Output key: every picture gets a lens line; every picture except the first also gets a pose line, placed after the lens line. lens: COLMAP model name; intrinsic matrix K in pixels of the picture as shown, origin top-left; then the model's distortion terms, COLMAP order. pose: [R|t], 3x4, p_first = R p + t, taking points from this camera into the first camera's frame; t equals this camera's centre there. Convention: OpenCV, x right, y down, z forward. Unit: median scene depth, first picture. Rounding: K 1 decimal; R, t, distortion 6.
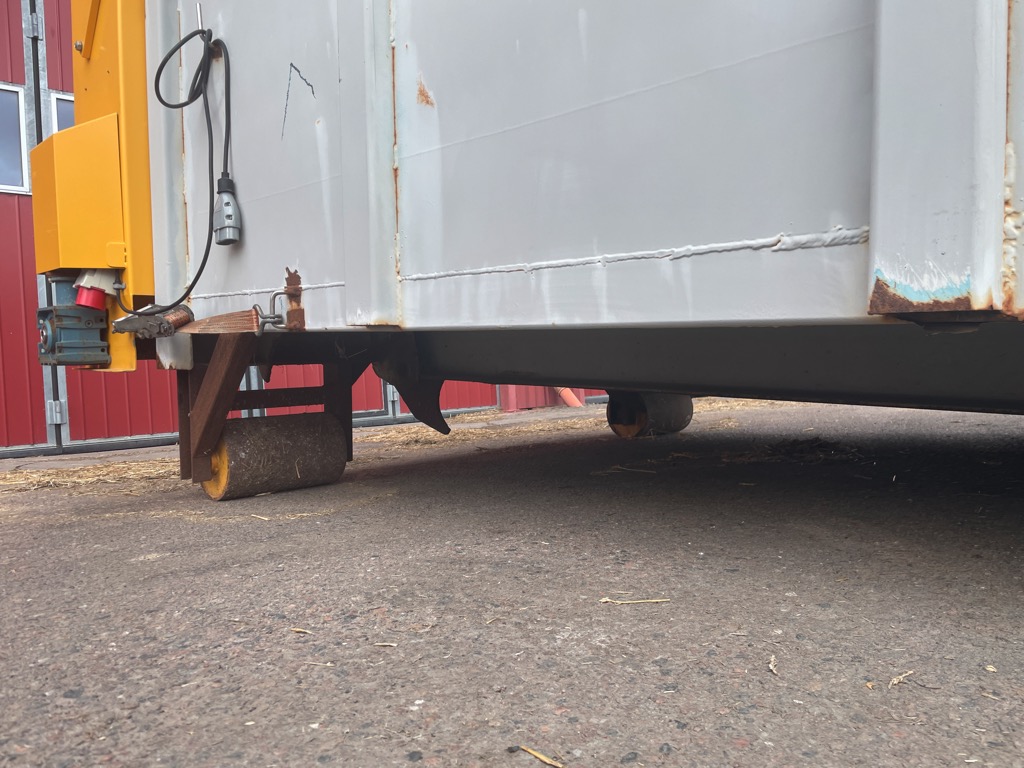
lens RADIAL K [[774.8, 0, 515.6], [0, 774.8, 384.3], [0, 0, 1]] dist [0.097221, -0.126497]
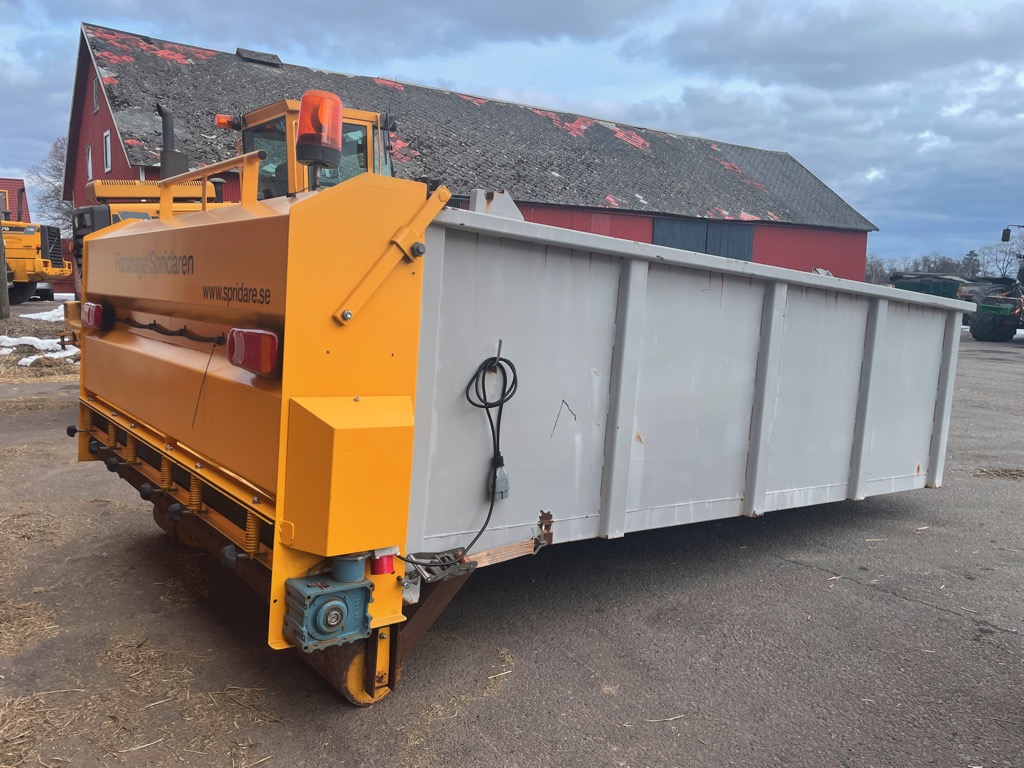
lens RADIAL K [[774.8, 0, 515.6], [0, 774.8, 384.3], [0, 0, 1]] dist [0.097221, -0.126497]
pose [[0.088783, -0.068192, 0.993714, -1.663819], [-0.019531, 0.997343, 0.070187, -0.459146], [-0.995859, -0.025640, 0.087216, 0.777922]]
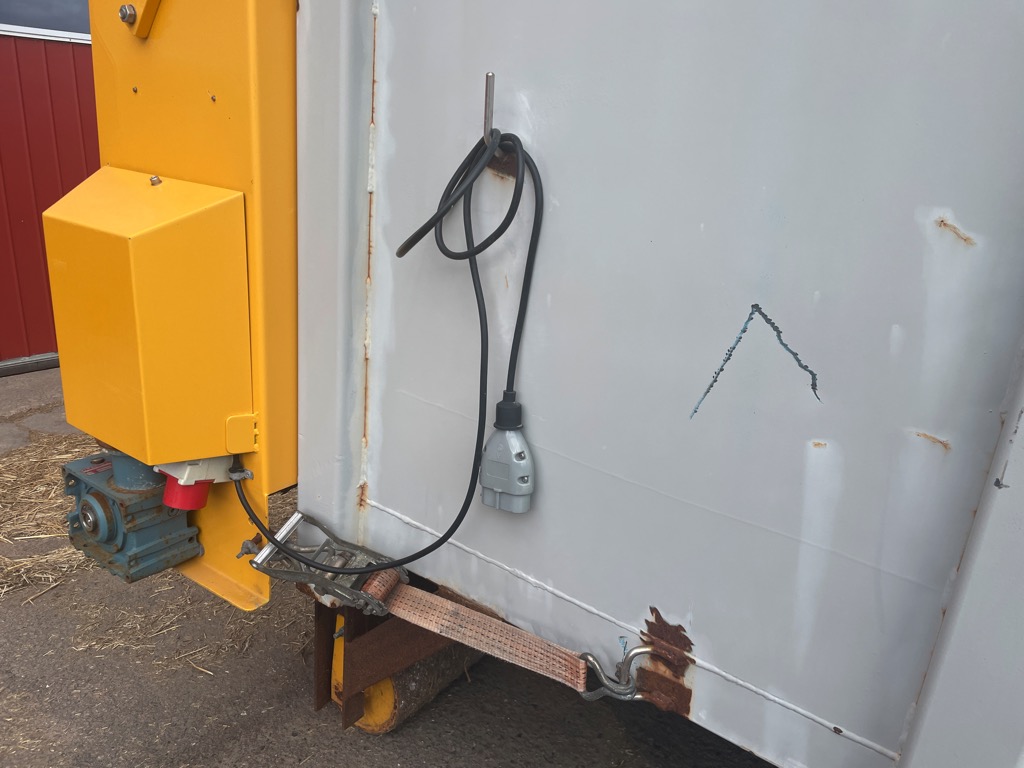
lens RADIAL K [[774.3, 0, 520.8], [0, 774.3, 383.9], [0, 0, 1]] dist [0.100250, -0.133833]
pose [[0.978360, 0.031184, 0.204545, -0.439888], [-0.085810, 0.960705, 0.263975, -0.390903], [-0.188276, -0.275814, 0.942591, 0.431299]]
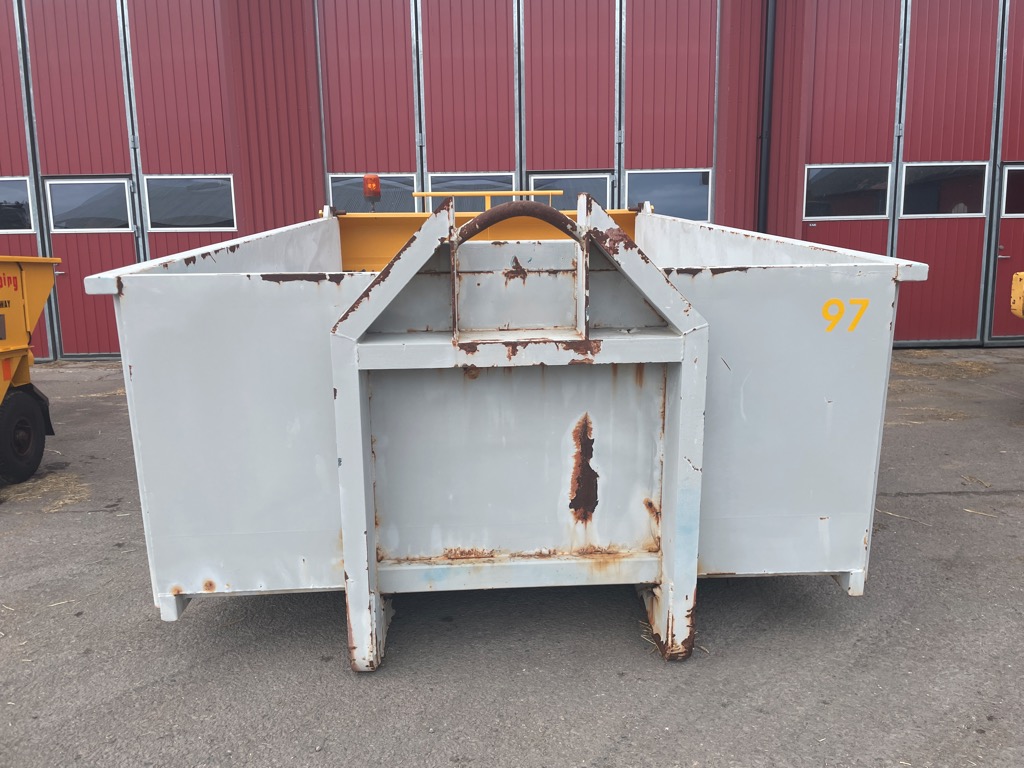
lens RADIAL K [[774.2, 0, 514.0], [0, 774.2, 373.6], [0, 0, 1]] dist [0.105391, -0.143328]
pose [[0.755517, 0.155273, -0.636462, 2.139169], [-0.031449, 0.978983, 0.201503, -0.683146], [0.654373, -0.132223, 0.744522, -0.894567]]
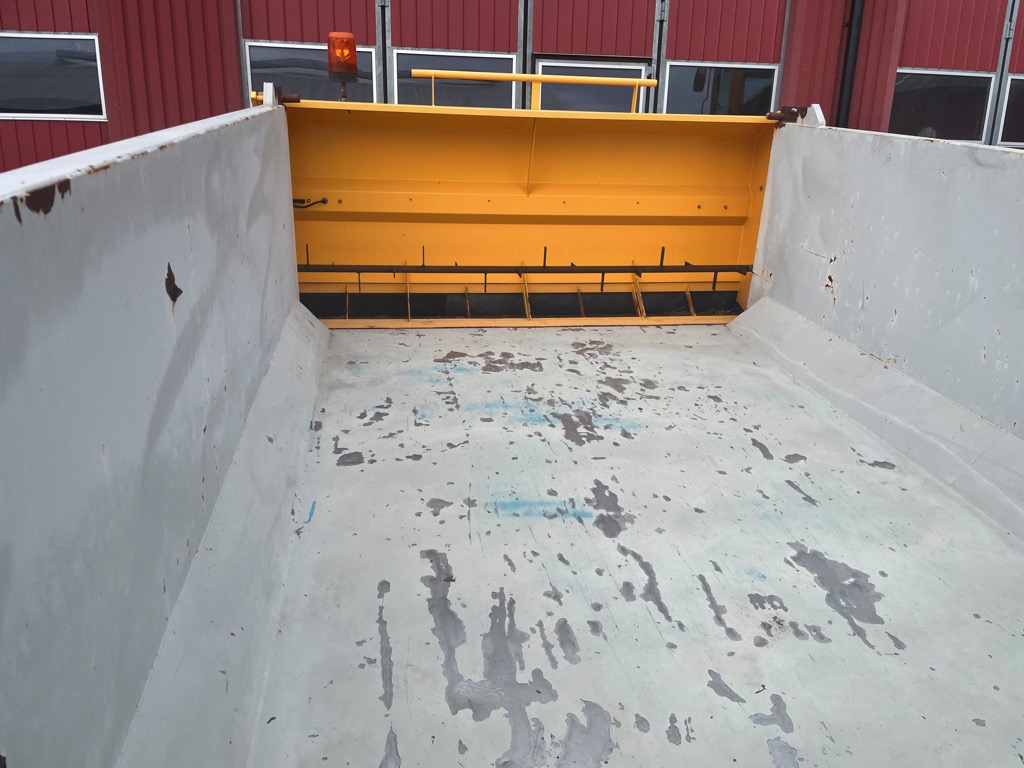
lens RADIAL K [[774.3, 0, 520.8], [0, 774.3, 383.9], [0, 0, 1]] dist [0.100250, -0.133833]
pose [[0.824850, 0.238889, -0.512402, 1.036184], [-0.077570, 0.945590, 0.315978, -0.653490], [0.560005, -0.220887, 0.798500, -0.217558]]
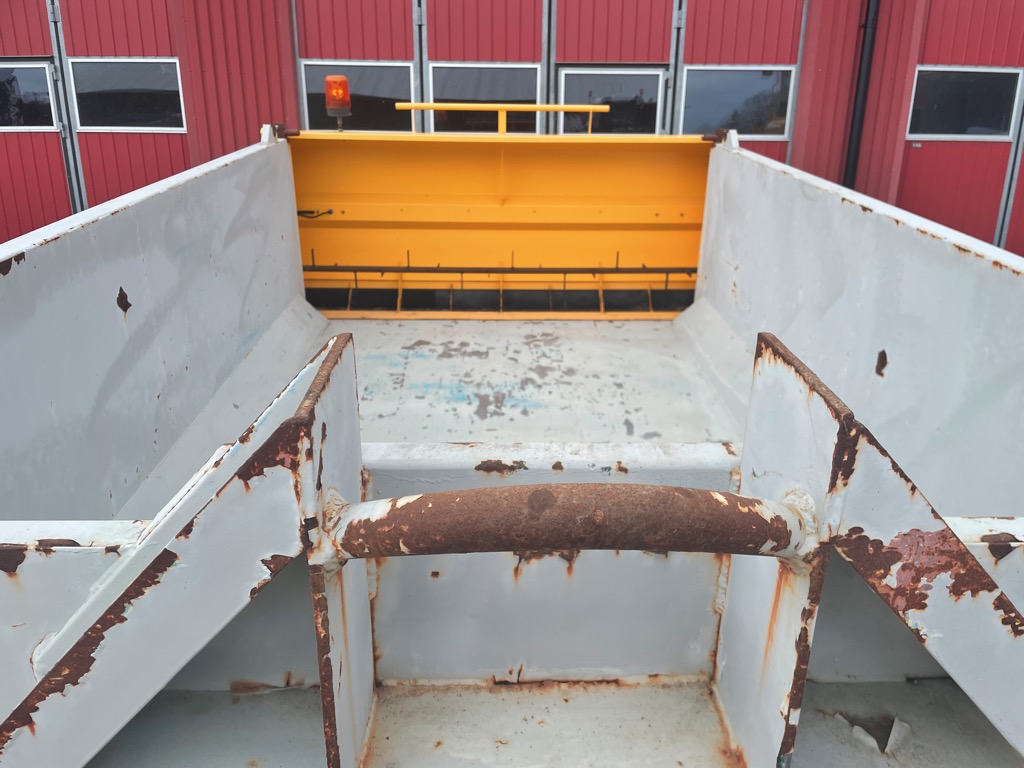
lens RADIAL K [[780.5, 0, 521.7], [0, 780.5, 387.4], [0, 0, 1]] dist [0.095400, -0.135844]
pose [[0.742719, 0.277168, -0.609546, 1.560372], [-0.058109, 0.933554, 0.353694, -0.815638], [0.667077, -0.227275, 0.709474, -0.248145]]
